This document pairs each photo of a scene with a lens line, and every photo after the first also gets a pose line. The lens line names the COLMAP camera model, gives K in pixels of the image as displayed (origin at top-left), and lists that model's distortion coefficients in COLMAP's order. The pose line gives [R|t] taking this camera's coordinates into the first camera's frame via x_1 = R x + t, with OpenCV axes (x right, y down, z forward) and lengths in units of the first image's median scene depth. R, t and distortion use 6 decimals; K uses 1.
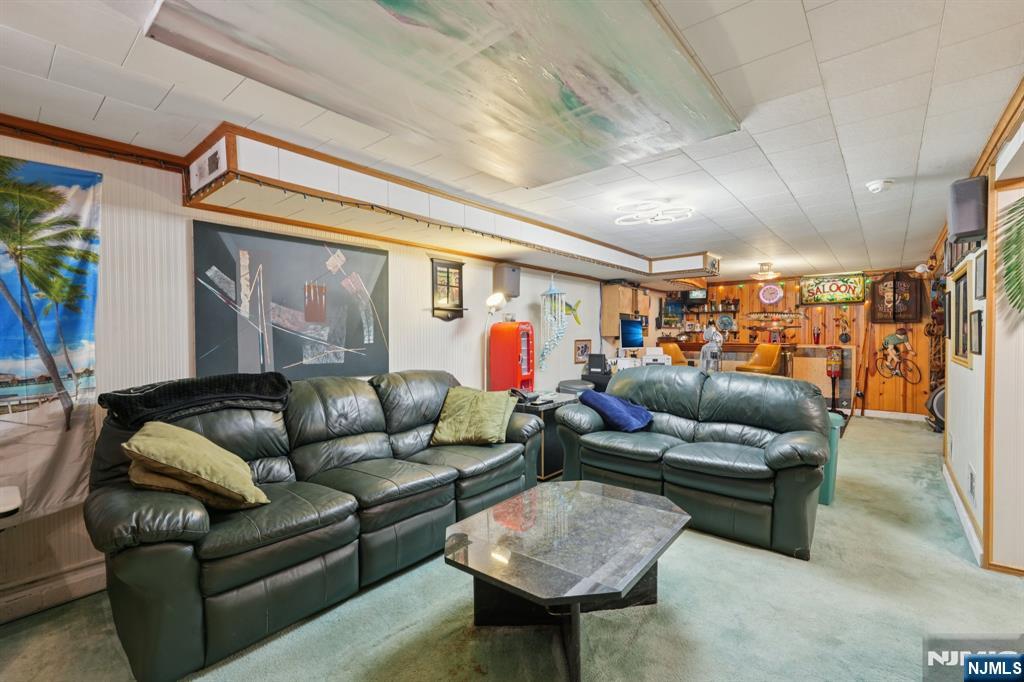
lens RADIAL K [[458.7, 0, 511.4], [0, 458.7, 344.0], [0, 0, 1]] dist [-0.002426, 0.000407]
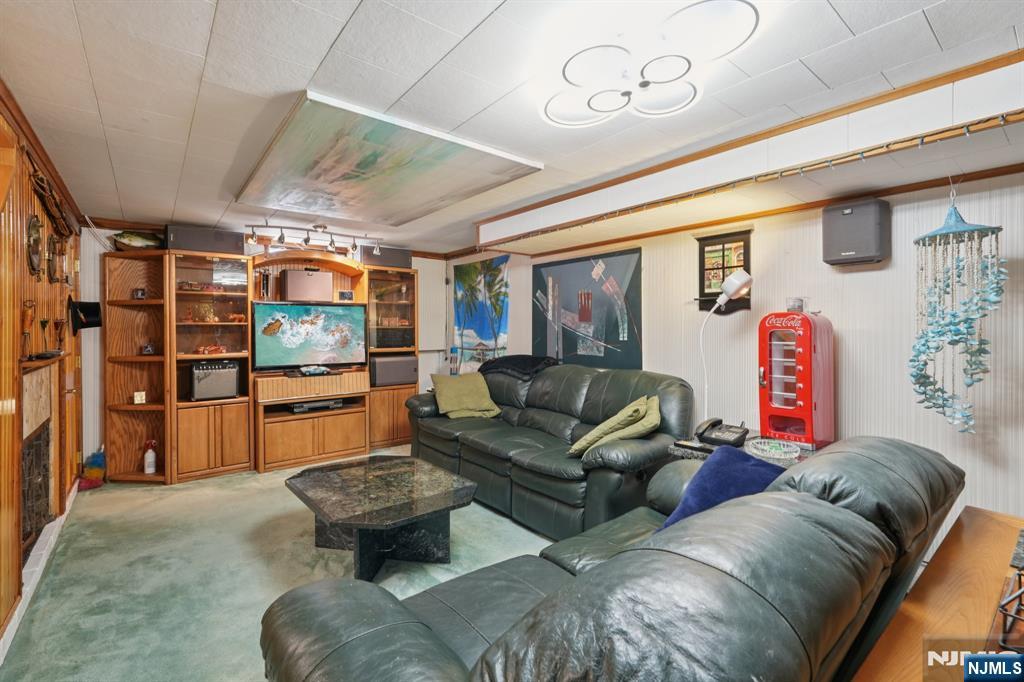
lens RADIAL K [[458.7, 0, 511.4], [0, 458.7, 332.1], [0, 0, 1]] dist [-0.002426, 0.000407]
pose [[-0.204689, 0.015575, -0.978703, 0.880552], [-0.017245, 0.999661, 0.019515, -0.041306], [0.978675, 0.020872, -0.204351, 1.088290]]
